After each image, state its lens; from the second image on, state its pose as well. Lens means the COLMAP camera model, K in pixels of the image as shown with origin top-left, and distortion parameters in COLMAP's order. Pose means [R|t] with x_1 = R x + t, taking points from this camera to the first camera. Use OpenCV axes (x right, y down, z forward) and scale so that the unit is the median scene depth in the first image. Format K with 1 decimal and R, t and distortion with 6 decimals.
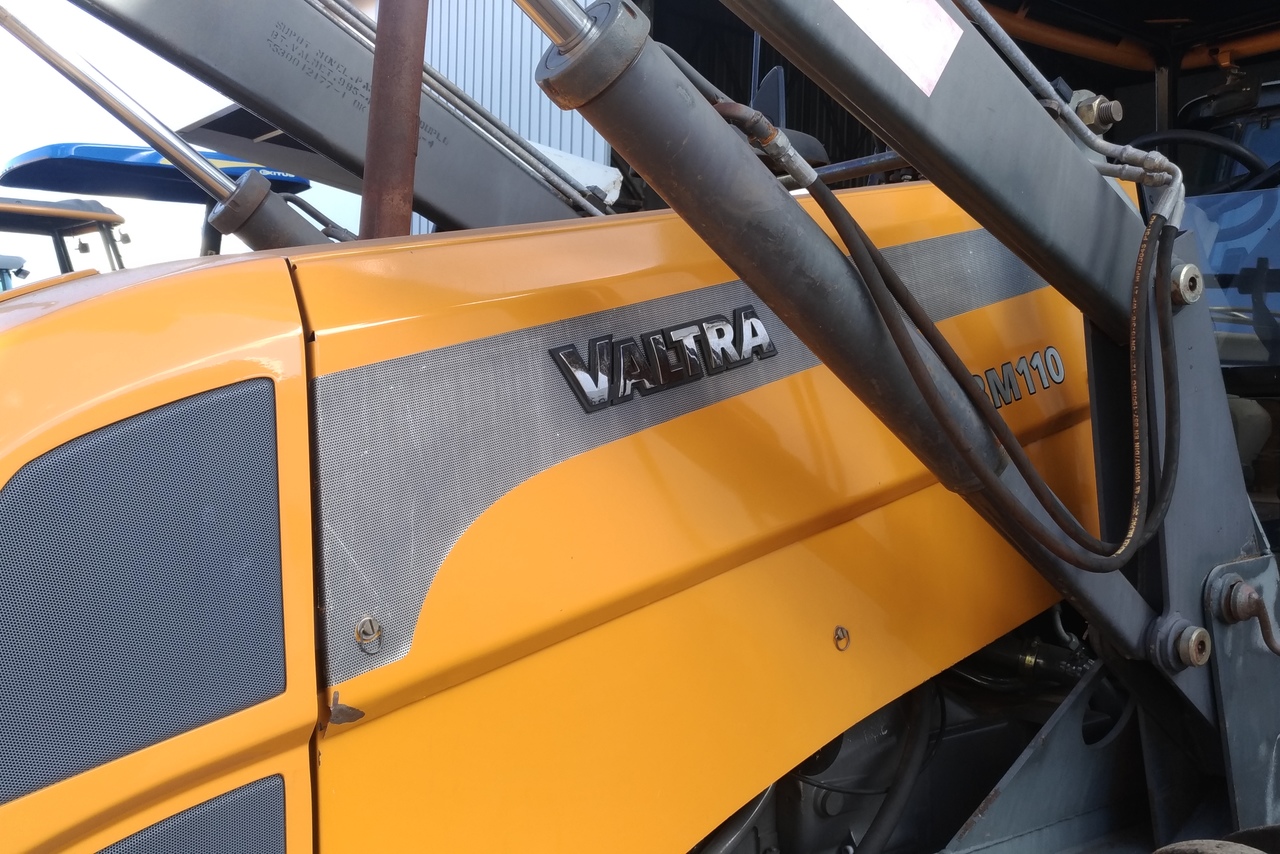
lens RADIAL K [[1197.2, 0, 640.0], [0, 1197.2, 427.0], [0, 0, 1]] dist [0.011024, 0.015574]
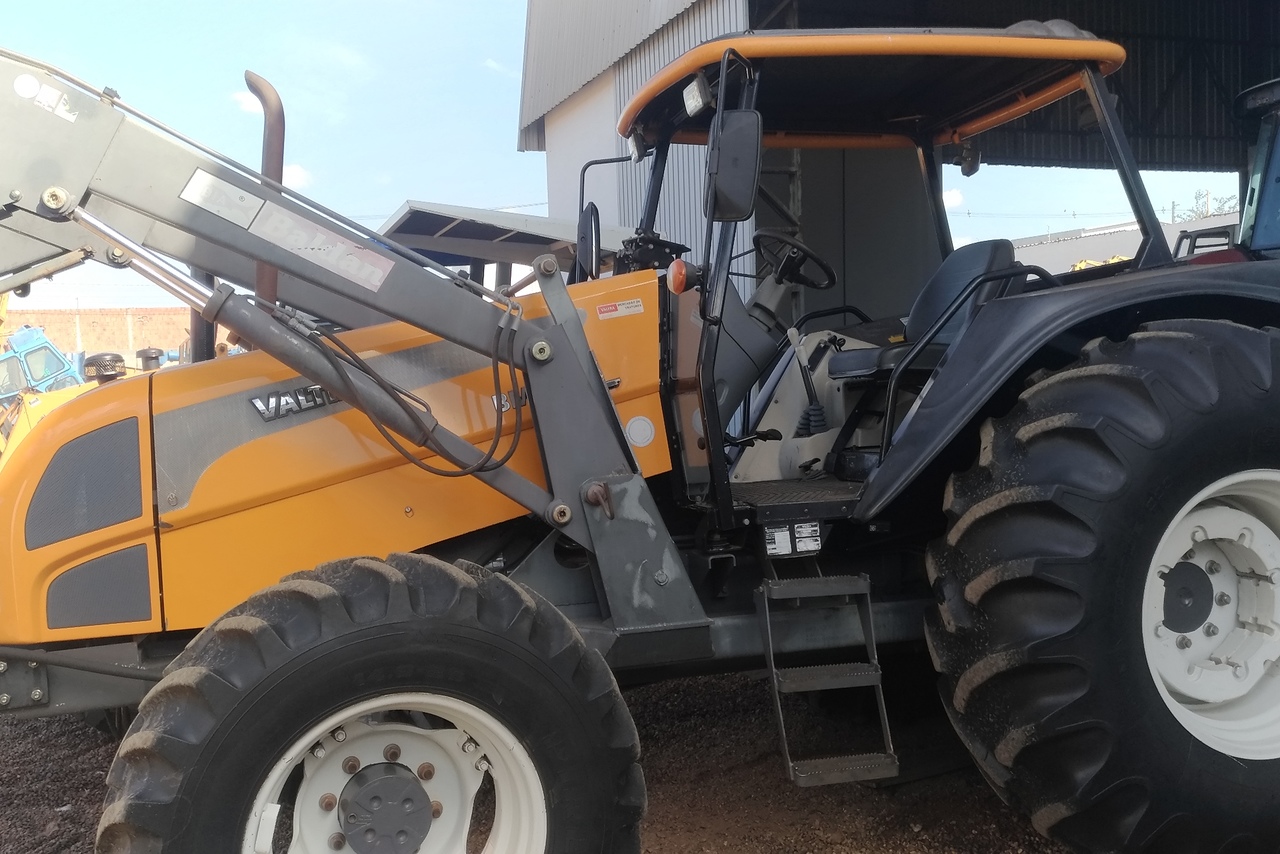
lens RADIAL K [[1197.2, 0, 640.0], [0, 1197.2, 427.0], [0, 0, 1]] dist [0.011024, 0.015574]
pose [[0.928591, -0.040169, -0.368925, 1.777831], [0.045074, 0.998973, 0.004683, 0.025392], [0.368358, -0.020978, 0.929447, -1.229352]]
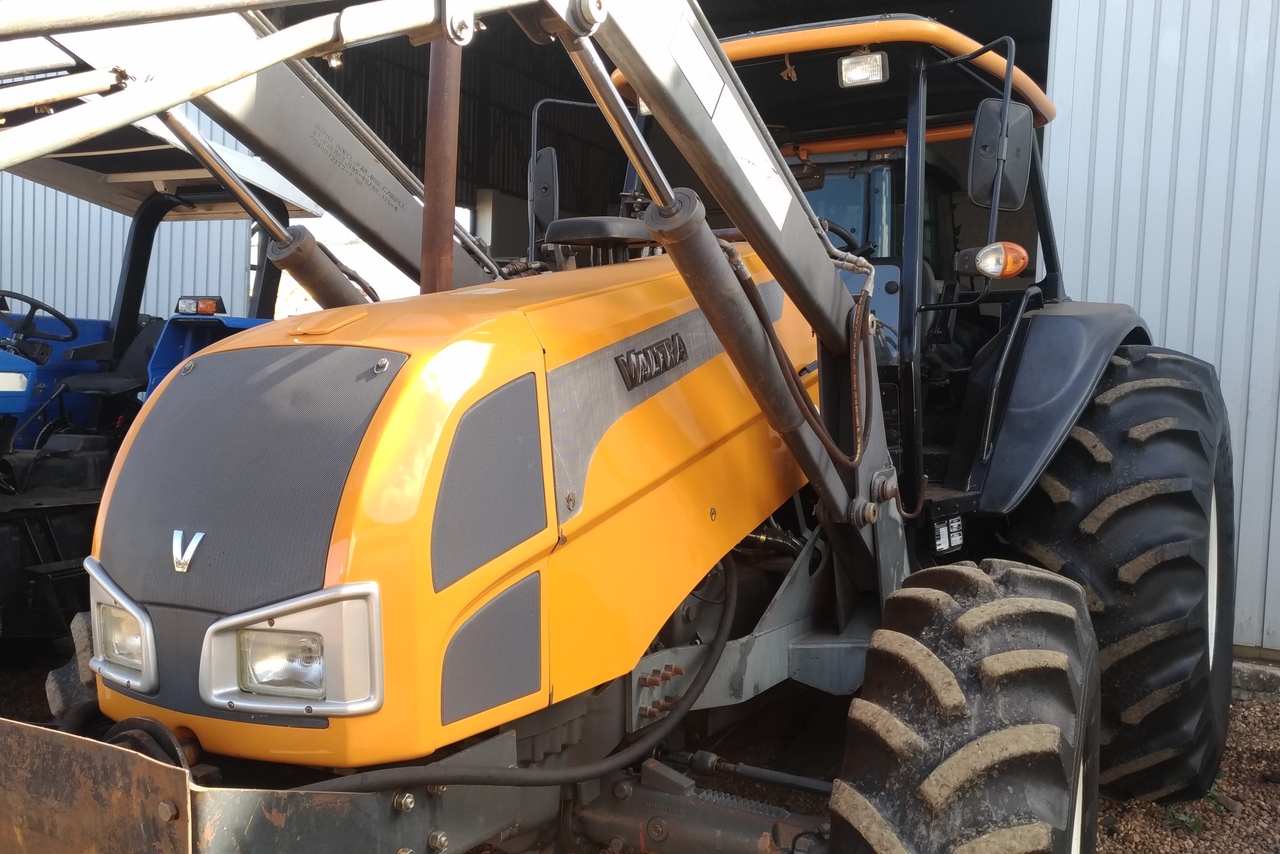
lens RADIAL K [[1197.2, 0, 640.0], [0, 1197.2, 427.0], [0, 0, 1]] dist [0.011024, 0.015574]
pose [[0.919667, -0.011890, 0.392519, -0.795153], [0.006417, 0.999863, 0.015254, 0.017737], [-0.392647, -0.011510, 0.919617, -0.775502]]
